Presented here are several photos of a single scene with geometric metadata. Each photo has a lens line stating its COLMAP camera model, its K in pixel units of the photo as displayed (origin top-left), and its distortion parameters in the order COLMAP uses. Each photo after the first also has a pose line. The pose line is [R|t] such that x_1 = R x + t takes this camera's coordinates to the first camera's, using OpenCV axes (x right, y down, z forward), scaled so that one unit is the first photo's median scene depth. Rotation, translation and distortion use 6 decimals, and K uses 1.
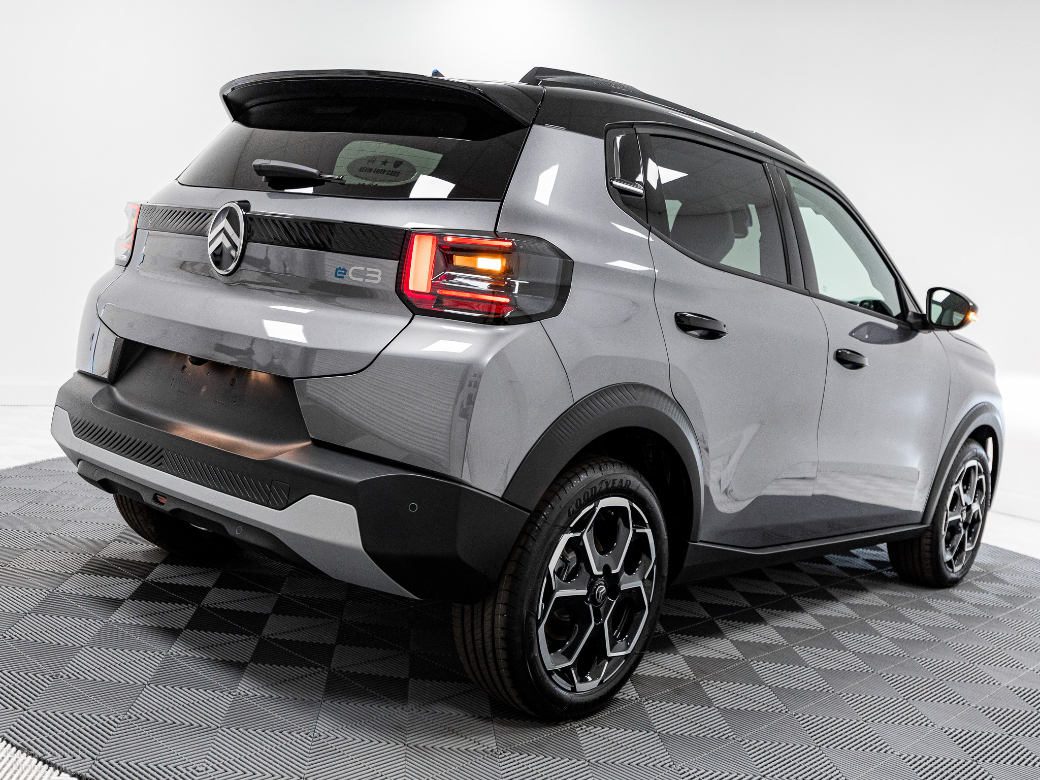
lens RADIAL K [[1115.4, 0, 520.0], [0, 1115.4, 390.0], [0, 0, 1]] dist [0.014433, -0.004037]
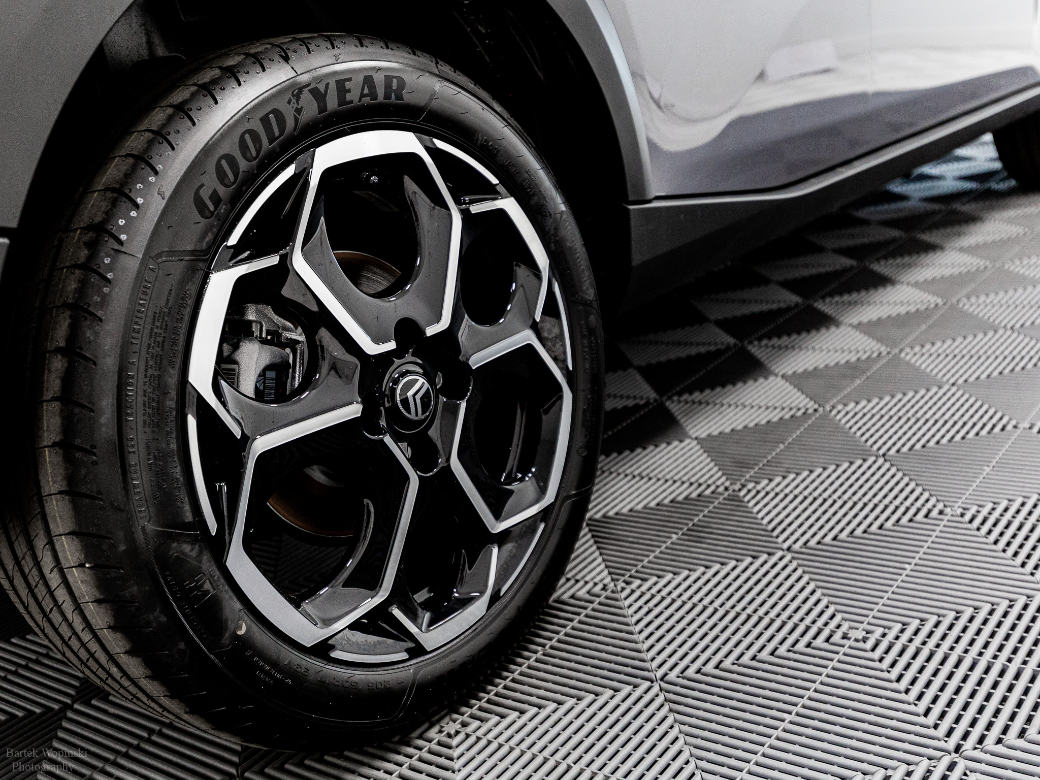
lens RADIAL K [[1141.7, 0, 549.5], [0, 1141.7, 391.6], [0, 0, 1]] dist [0.003415, -0.002751]
pose [[0.957240, -0.287713, -0.030225, 0.123032], [0.287505, 0.934502, 0.209873, 0.109128], [-0.032138, -0.209589, 0.977261, 0.600338]]
